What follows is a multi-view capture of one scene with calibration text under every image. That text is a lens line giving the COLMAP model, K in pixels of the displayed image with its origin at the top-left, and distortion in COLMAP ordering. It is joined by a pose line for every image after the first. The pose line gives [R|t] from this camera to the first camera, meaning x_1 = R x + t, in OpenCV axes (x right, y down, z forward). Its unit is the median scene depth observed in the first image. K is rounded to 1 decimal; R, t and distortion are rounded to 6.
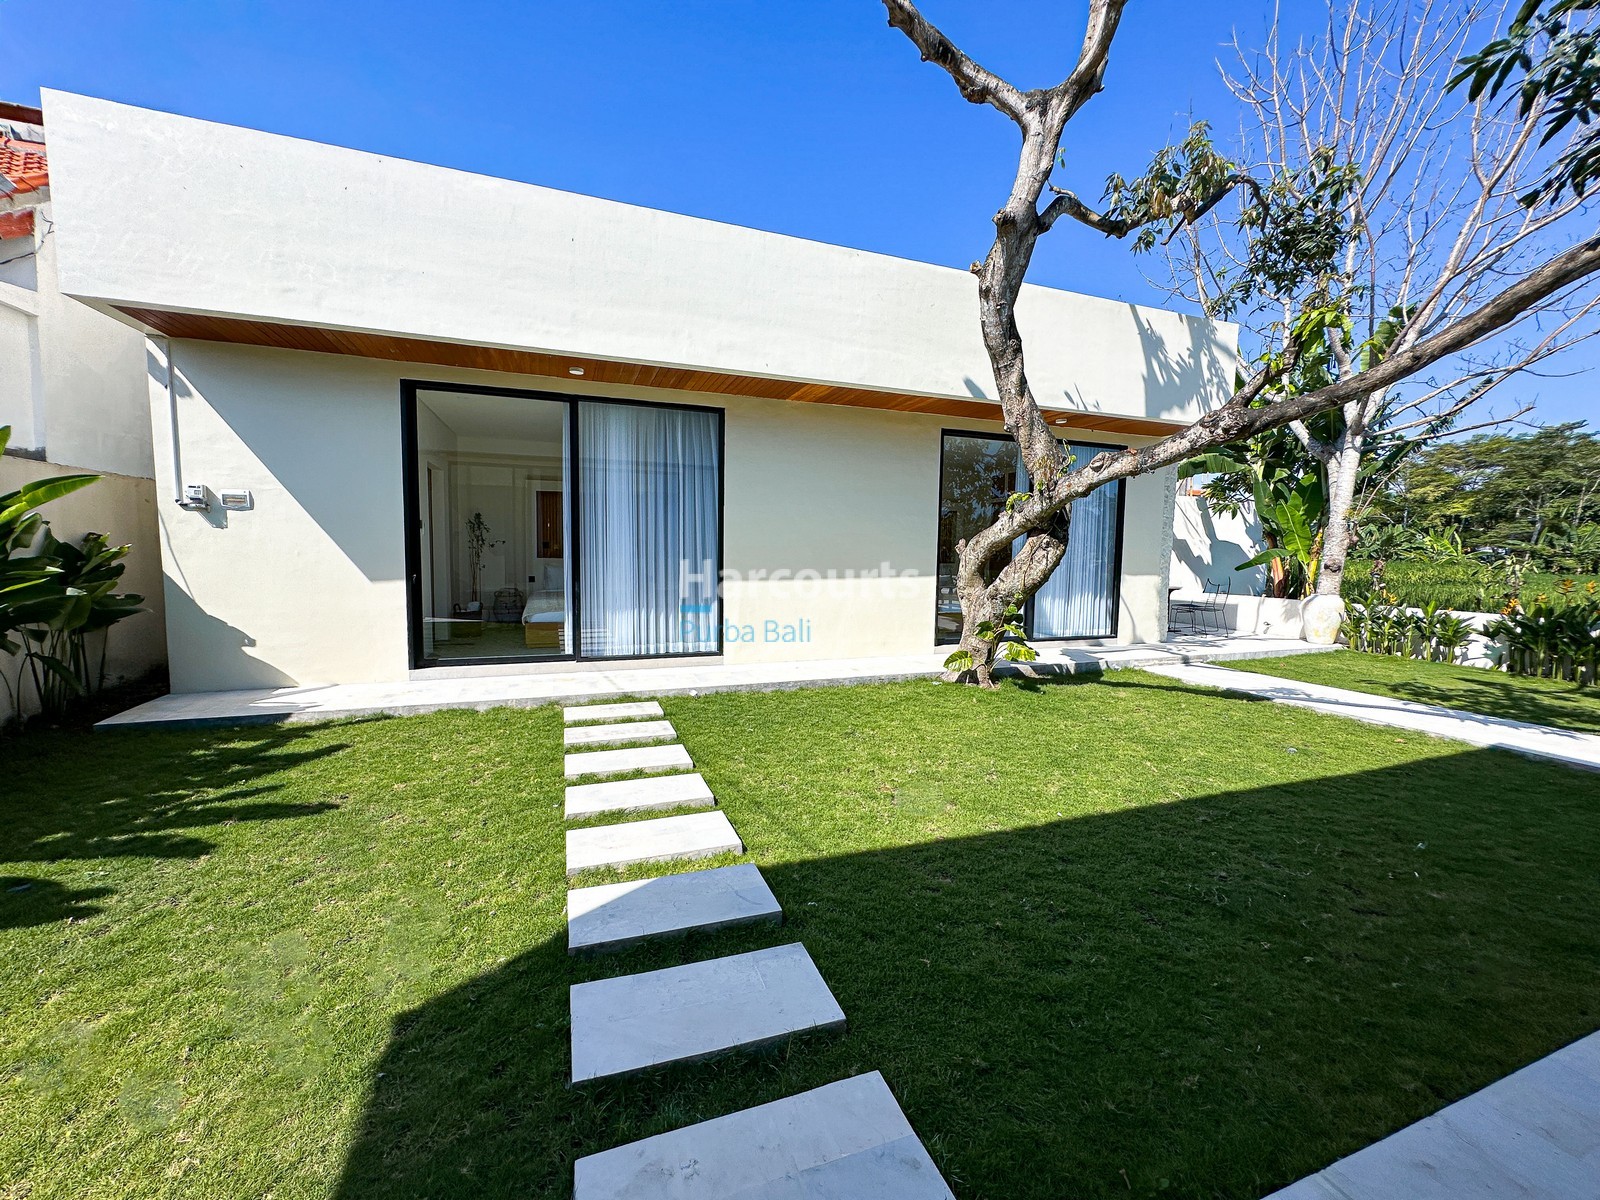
lens RADIAL K [[642.0, 0, 801.3], [0, 642.0, 602.5], [0, 0, 1]] dist [-0.011650, 0.000830]
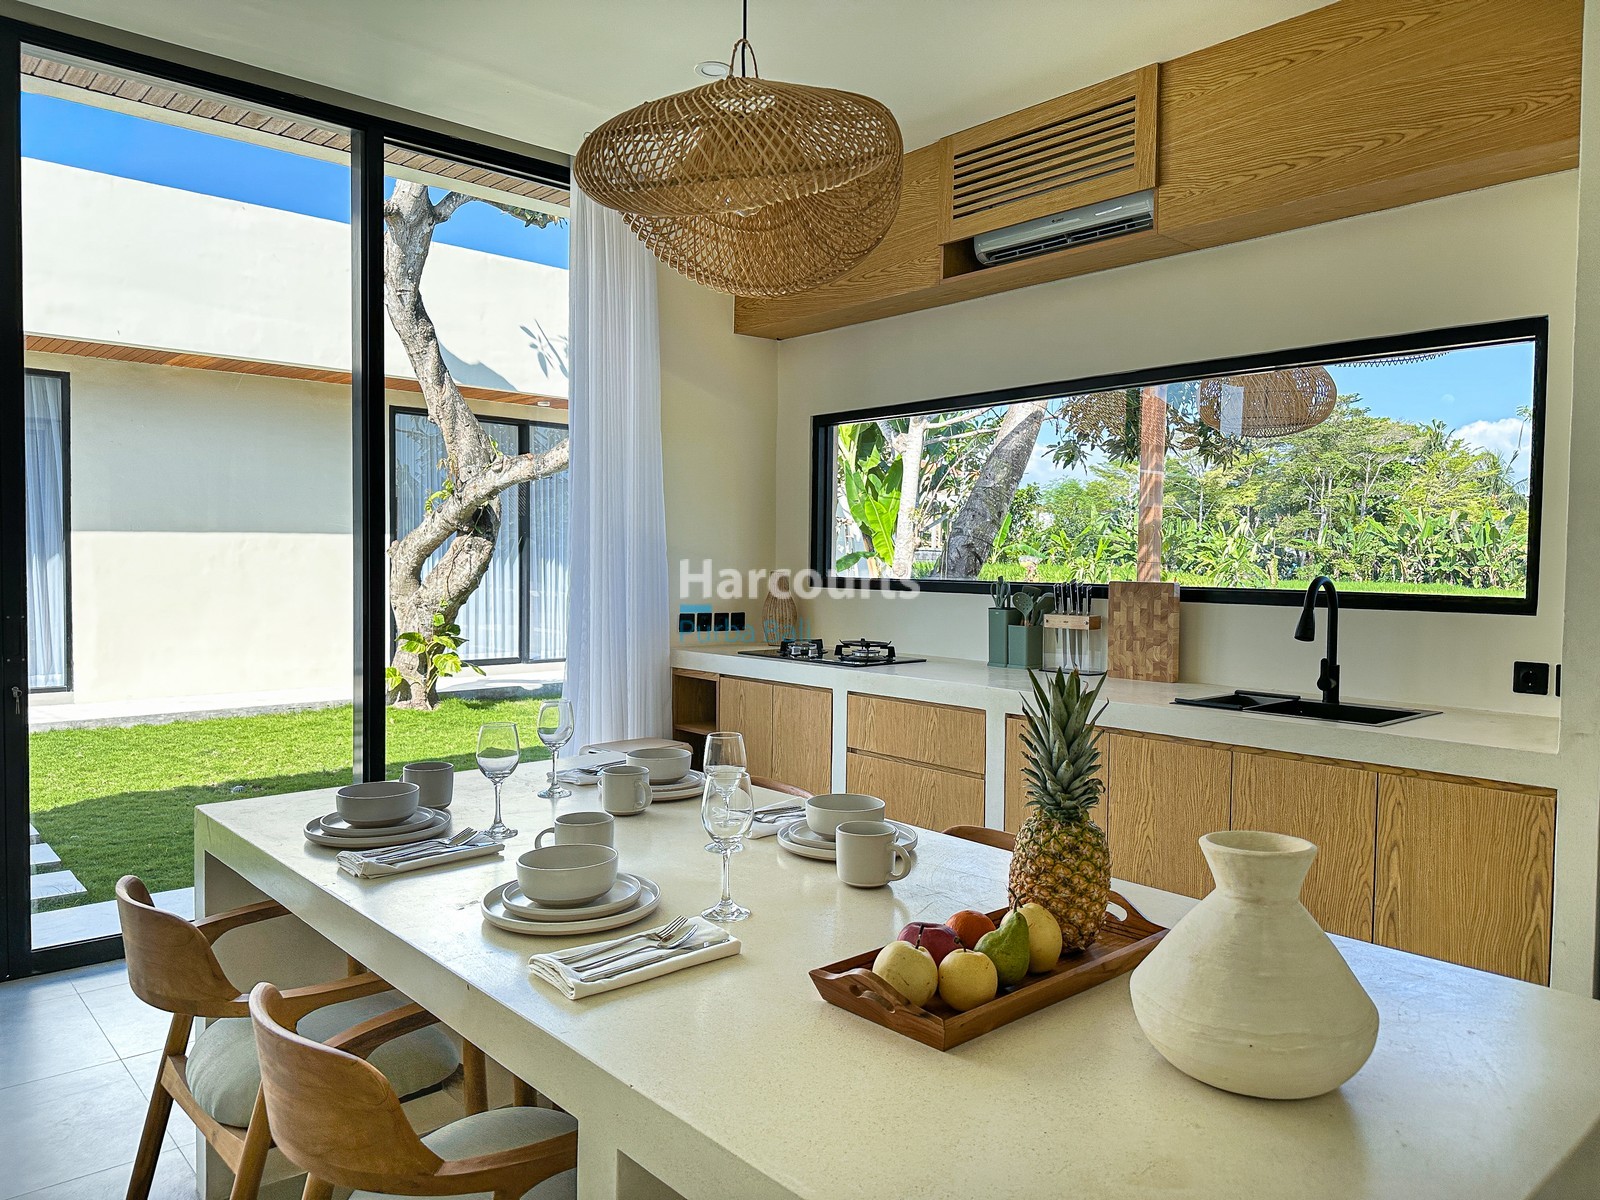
lens RADIAL K [[1119.4, 0, 797.5], [0, 1119.4, 598.3], [0, 0, 1]] dist [0.046018, -0.054290]
pose [[0.931559, -0.013871, 0.363325, 0.223793], [0.028191, 0.999019, -0.034139, 0.049433], [-0.362496, 0.042045, 0.931037, -0.655495]]
